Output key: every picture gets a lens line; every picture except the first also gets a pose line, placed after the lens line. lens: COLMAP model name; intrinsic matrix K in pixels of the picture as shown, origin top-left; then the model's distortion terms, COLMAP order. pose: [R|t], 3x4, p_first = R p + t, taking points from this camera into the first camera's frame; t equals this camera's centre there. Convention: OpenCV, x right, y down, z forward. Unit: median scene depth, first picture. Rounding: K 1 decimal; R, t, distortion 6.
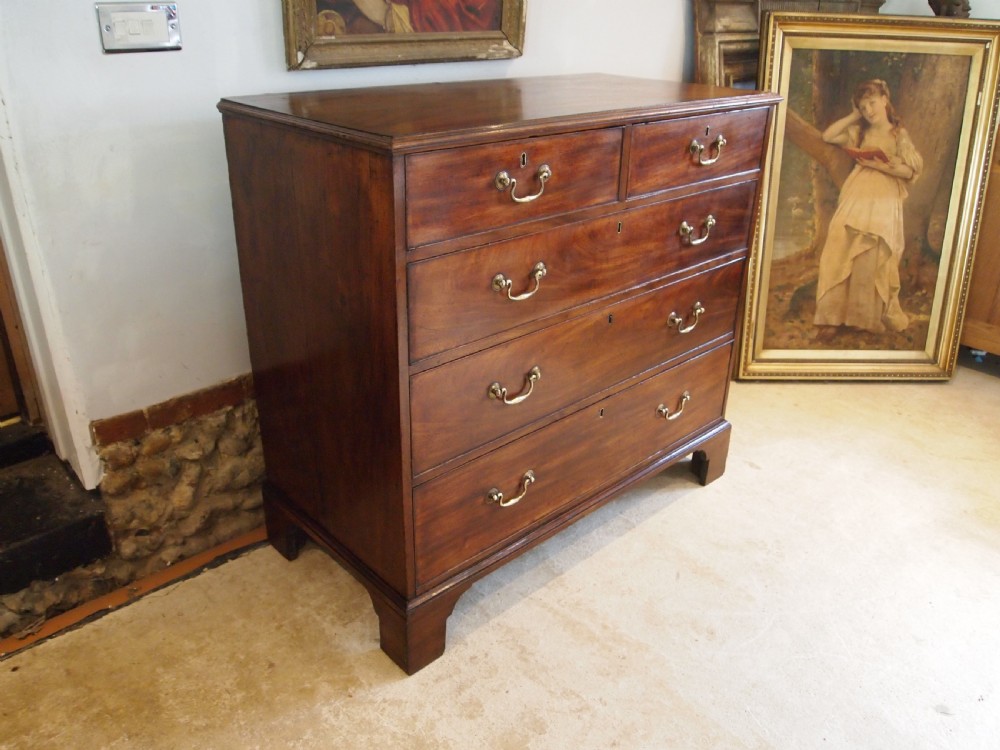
lens RADIAL K [[782.9, 0, 498.7], [0, 782.9, 377.2], [0, 0, 1]] dist [-0.042042, -0.001390]
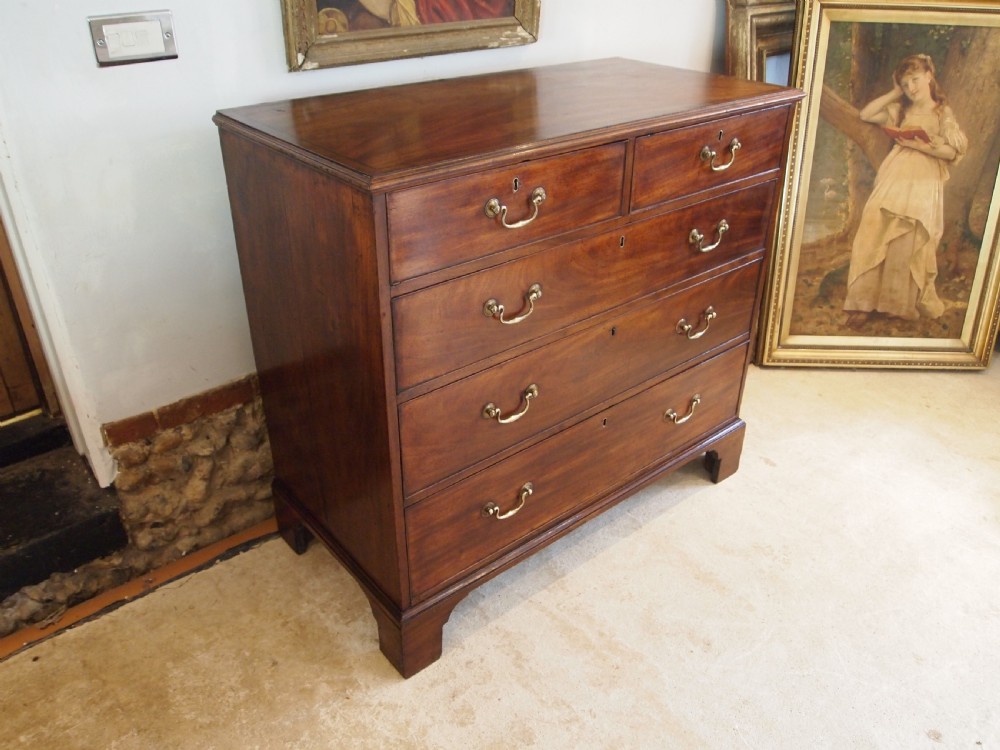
lens RADIAL K [[782.9, 0, 499.6], [0, 782.9, 374.9], [0, 0, 1]] dist [-0.042042, -0.001390]
pose [[0.998208, 0.017793, -0.057137, 0.051709], [-0.013427, 0.997023, 0.075920, -0.083326], [0.058317, -0.075017, 0.995476, 0.009786]]
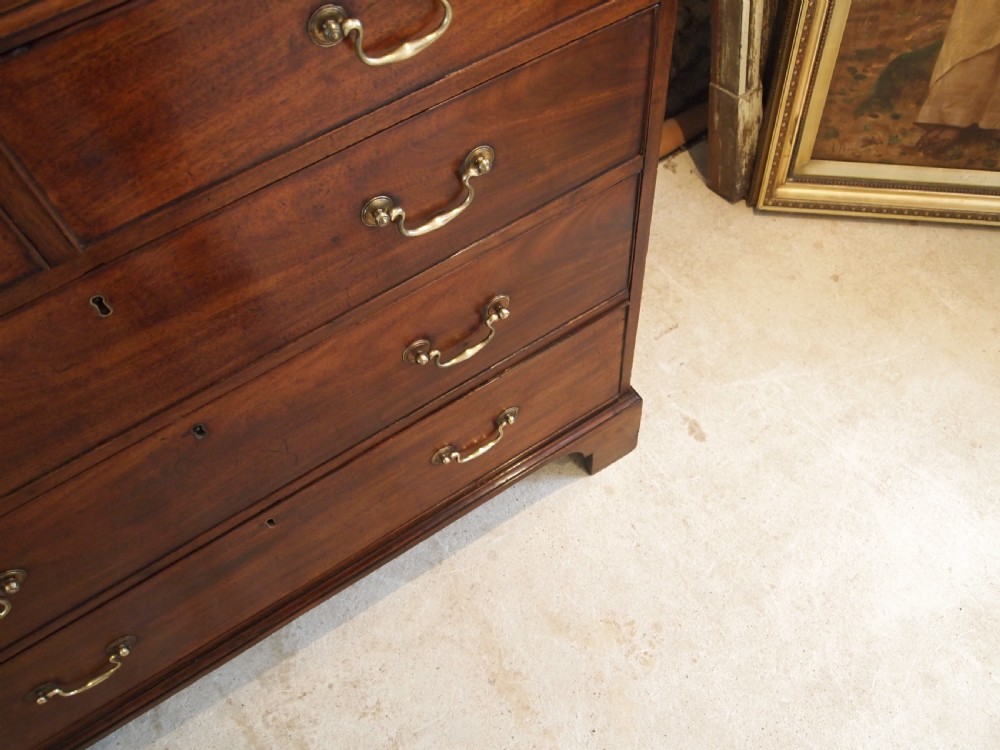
lens RADIAL K [[782.9, 0, 499.0], [0, 782.9, 370.3], [0, 0, 1]] dist [-0.042042, -0.001390]
pose [[0.979664, 0.100898, -0.173428, 0.347400], [0.003886, 0.854656, 0.519179, -0.303255], [0.200605, -0.509296, 0.836884, 0.606390]]
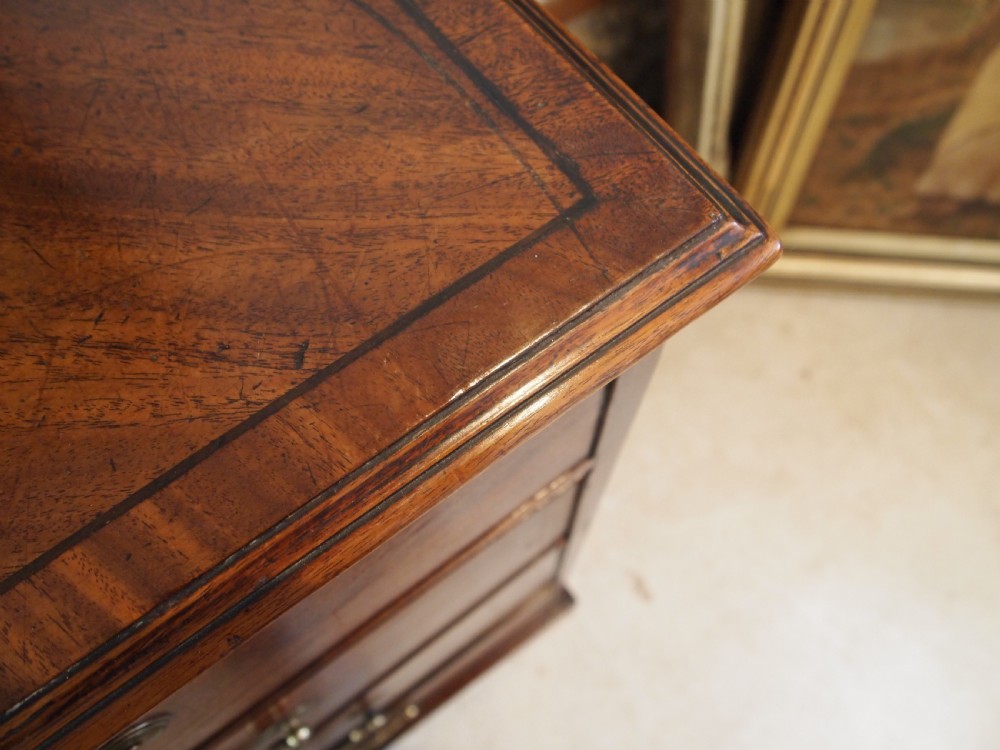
lens RADIAL K [[782.9, 0, 506.9], [0, 782.9, 379.8], [0, 0, 1]] dist [-0.042042, -0.001390]
pose [[0.992756, 0.094657, -0.074004, 0.329827], [-0.021153, 0.743992, 0.667854, -0.419843], [0.118275, -0.661450, 0.740604, 0.870409]]
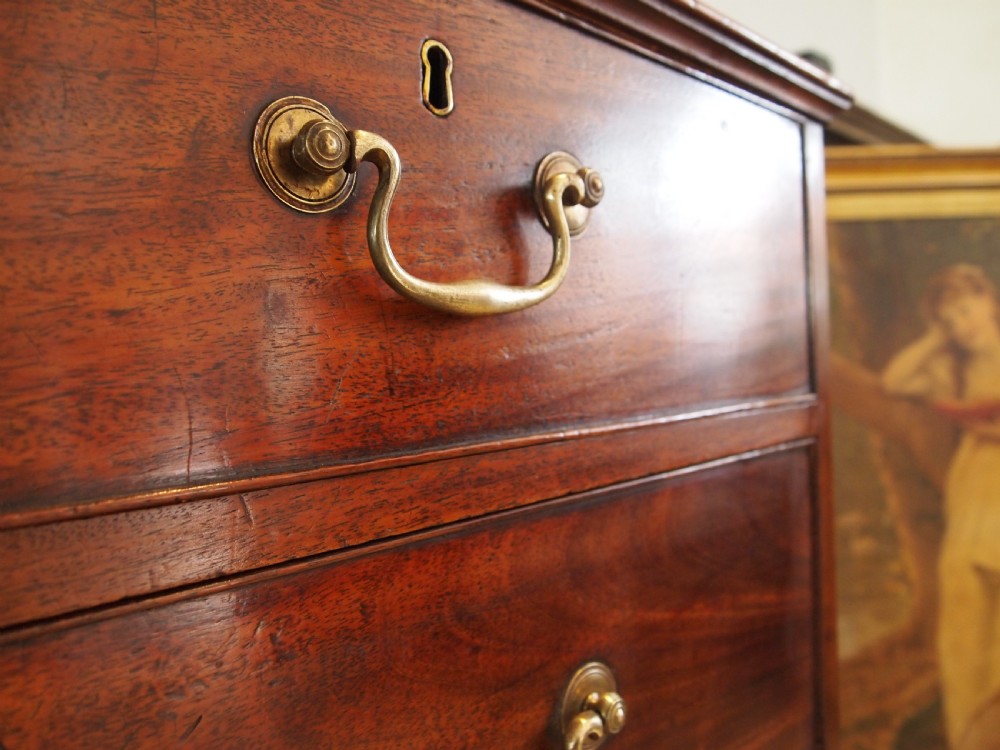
lens RADIAL K [[782.9, 0, 522.3], [0, 782.9, 390.3], [0, 0, 1]] dist [-0.042042, -0.001390]
pose [[0.996409, -0.064365, 0.055011, 0.245529], [0.081097, 0.912229, -0.401574, -0.190504], [-0.024335, 0.404593, 0.914173, 0.811563]]
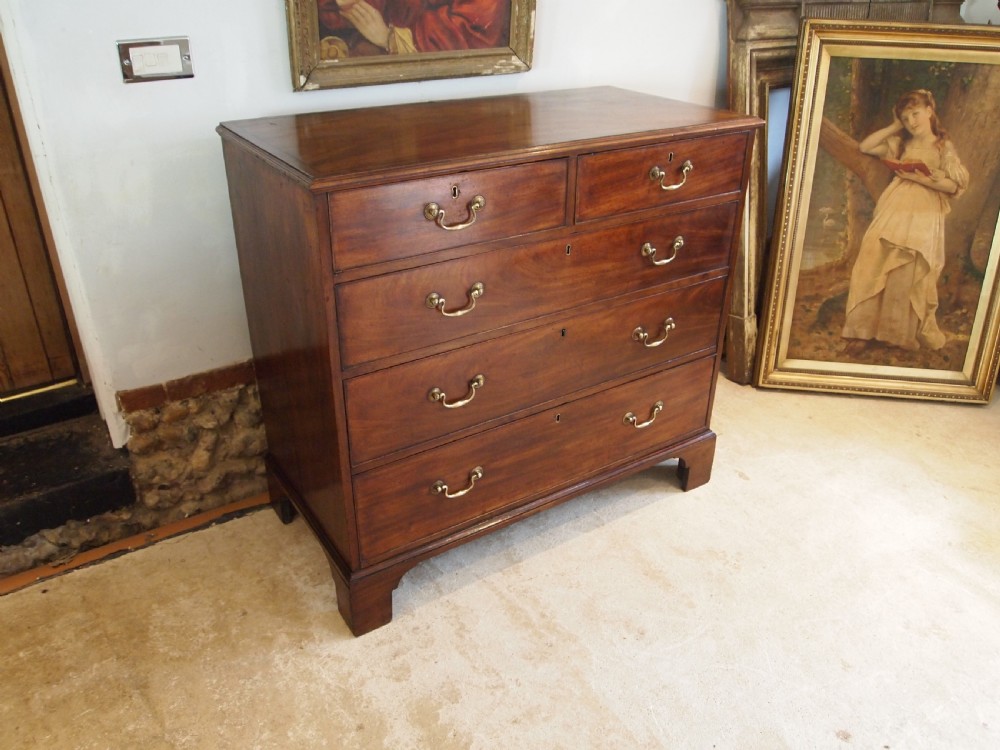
lens RADIAL K [[782.9, 0, 501.6], [0, 782.9, 375.6], [0, 0, 1]] dist [-0.042042, -0.001390]
pose [[0.985056, 0.073130, -0.155941, 0.207071], [-0.066685, 0.996705, 0.046173, -0.053982], [0.158804, -0.035084, 0.986687, -0.063584]]
